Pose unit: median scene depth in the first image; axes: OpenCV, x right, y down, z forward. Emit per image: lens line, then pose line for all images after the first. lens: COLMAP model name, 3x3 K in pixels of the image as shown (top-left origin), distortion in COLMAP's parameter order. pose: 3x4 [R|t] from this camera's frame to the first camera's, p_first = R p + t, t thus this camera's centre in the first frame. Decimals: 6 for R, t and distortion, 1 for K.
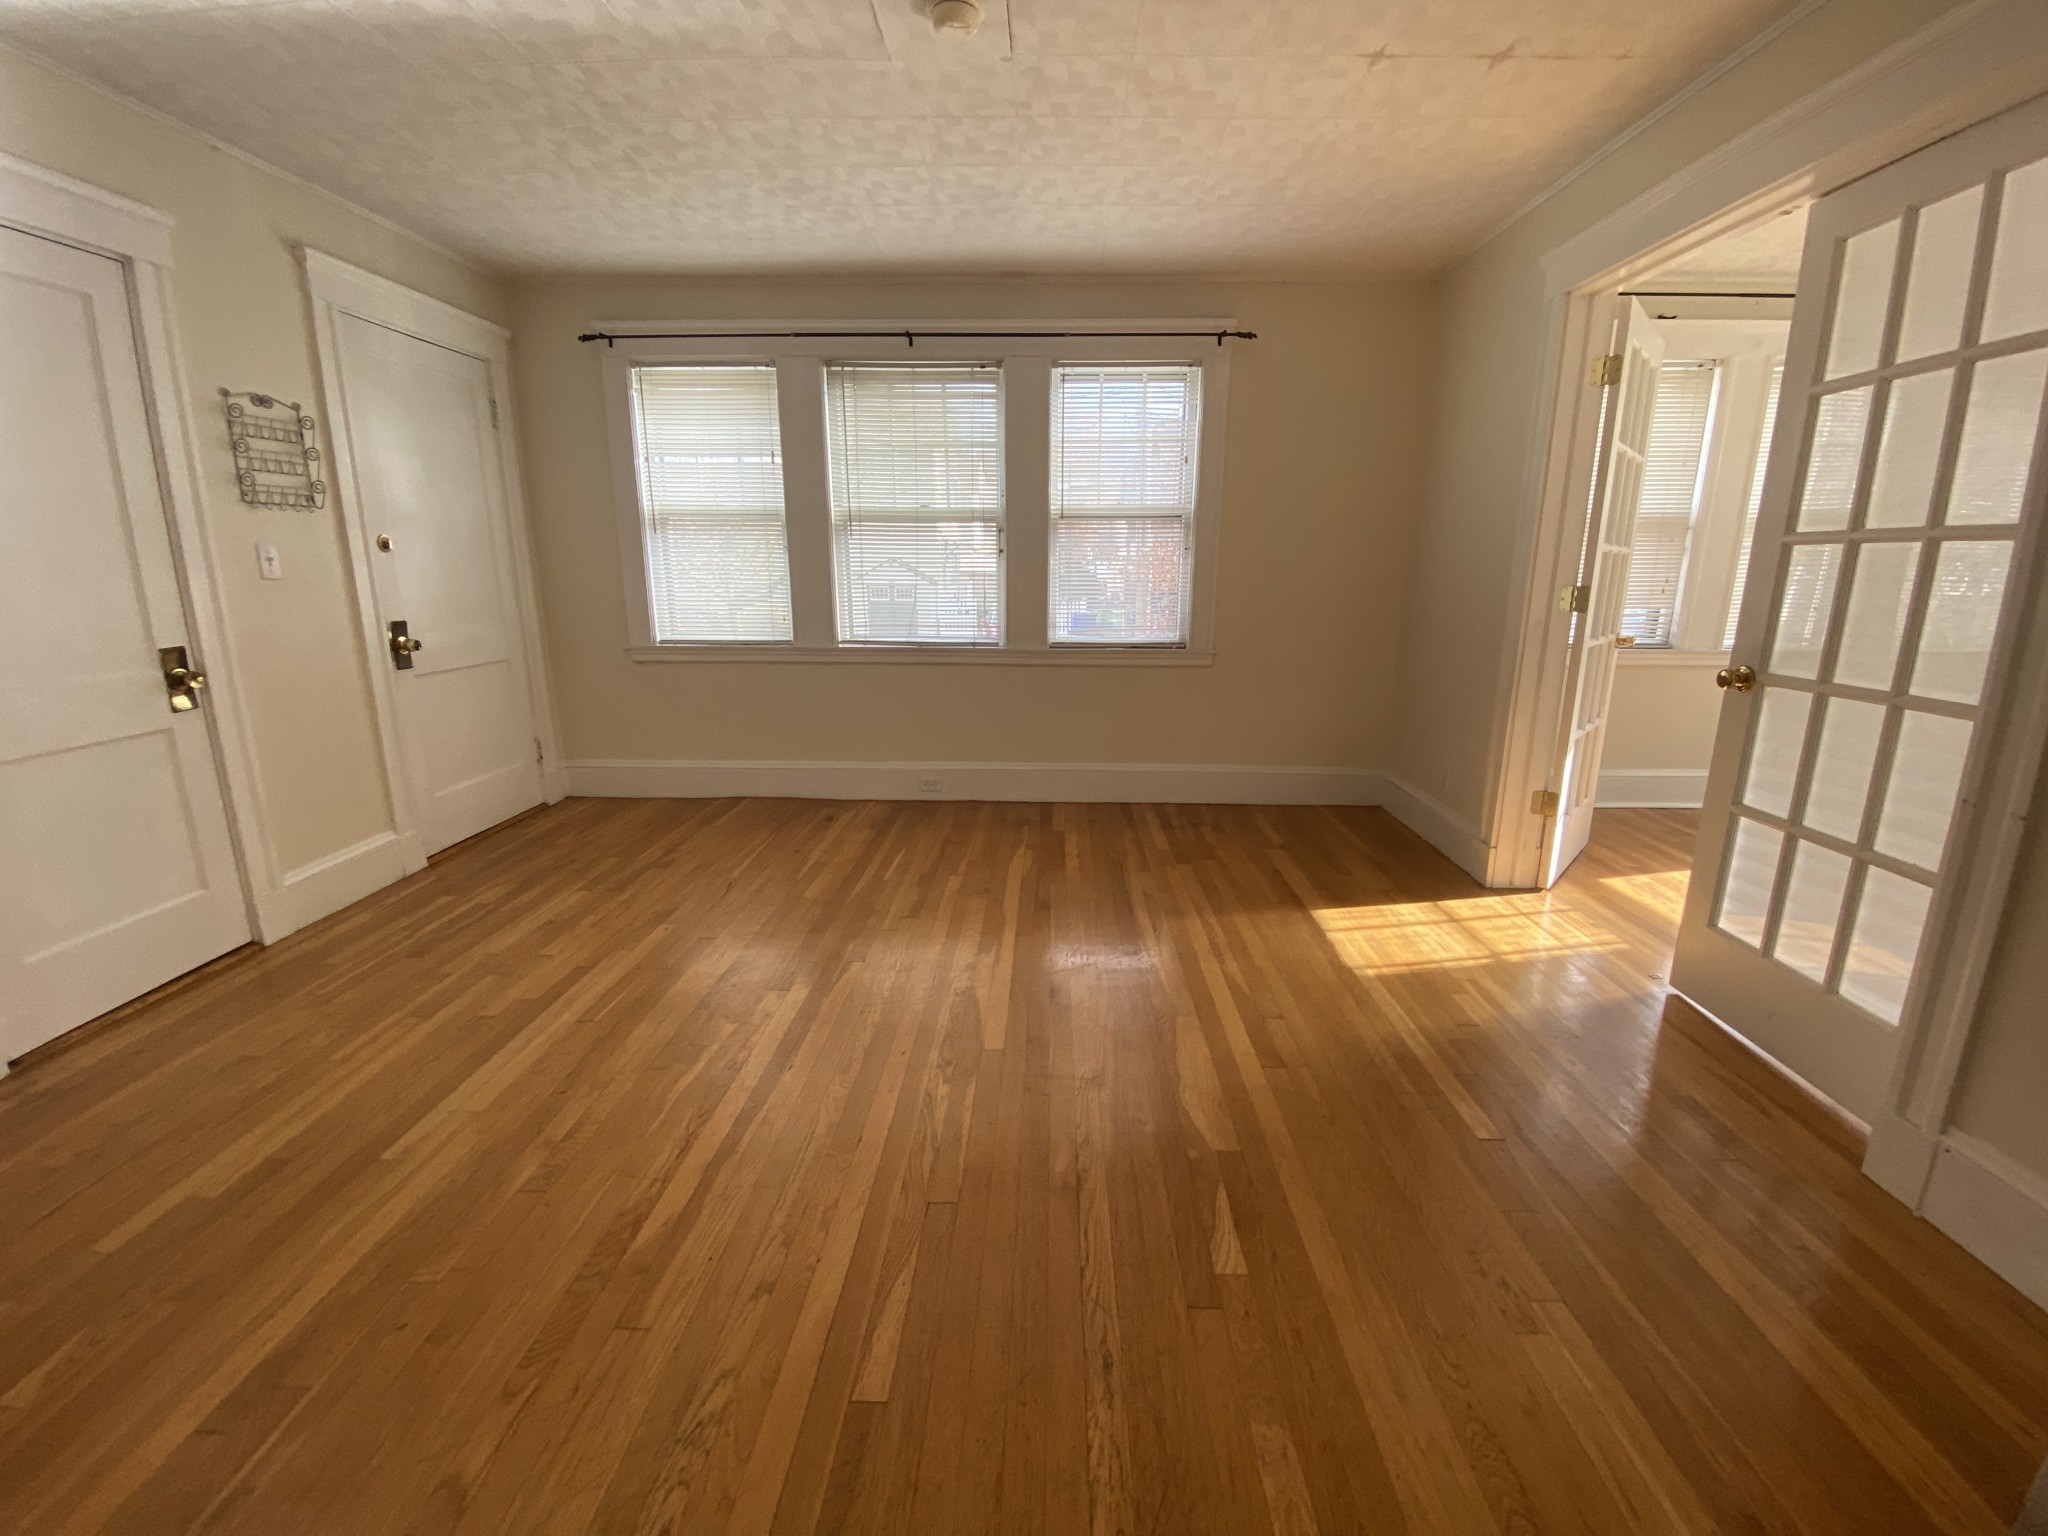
lens RADIAL K [[834.9, 0, 1039.5], [0, 834.9, 773.1], [0, 0, 1]] dist [-0.002581, -0.000242]
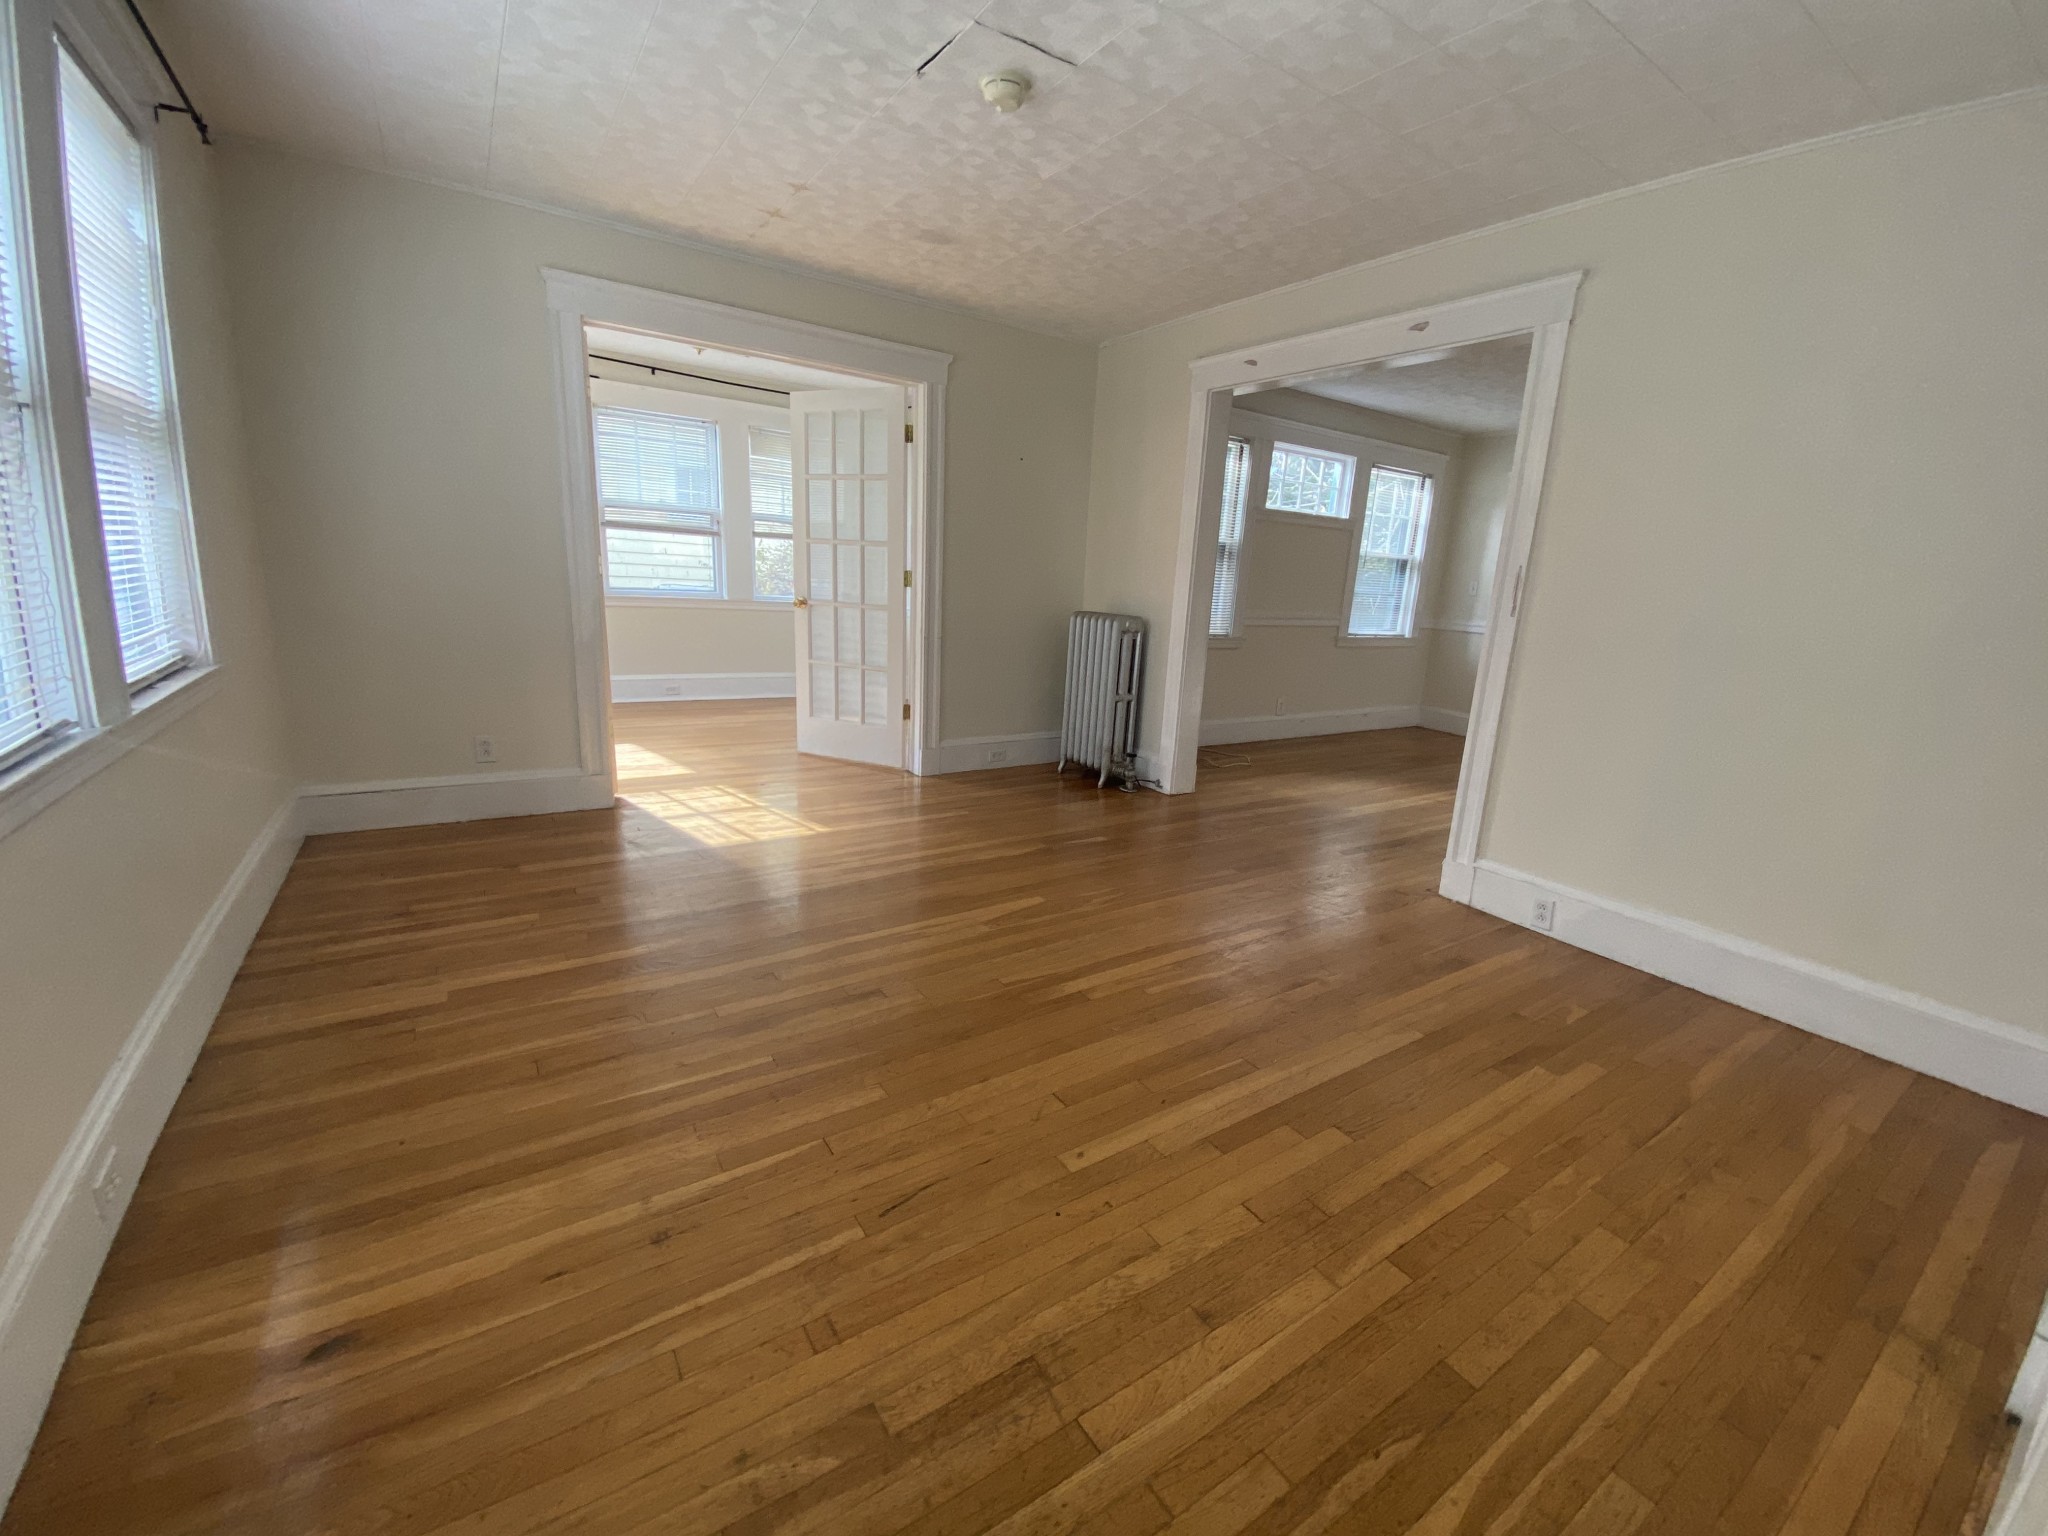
lens RADIAL K [[834.9, 0, 1039.5], [0, 834.9, 773.1], [0, 0, 1]] dist [-0.002581, -0.000242]
pose [[-0.575040, -0.234125, 0.783910, -0.885295], [0.143659, 0.914394, 0.378477, -0.325808], [-0.805414, 0.330256, -0.492179, 1.285923]]
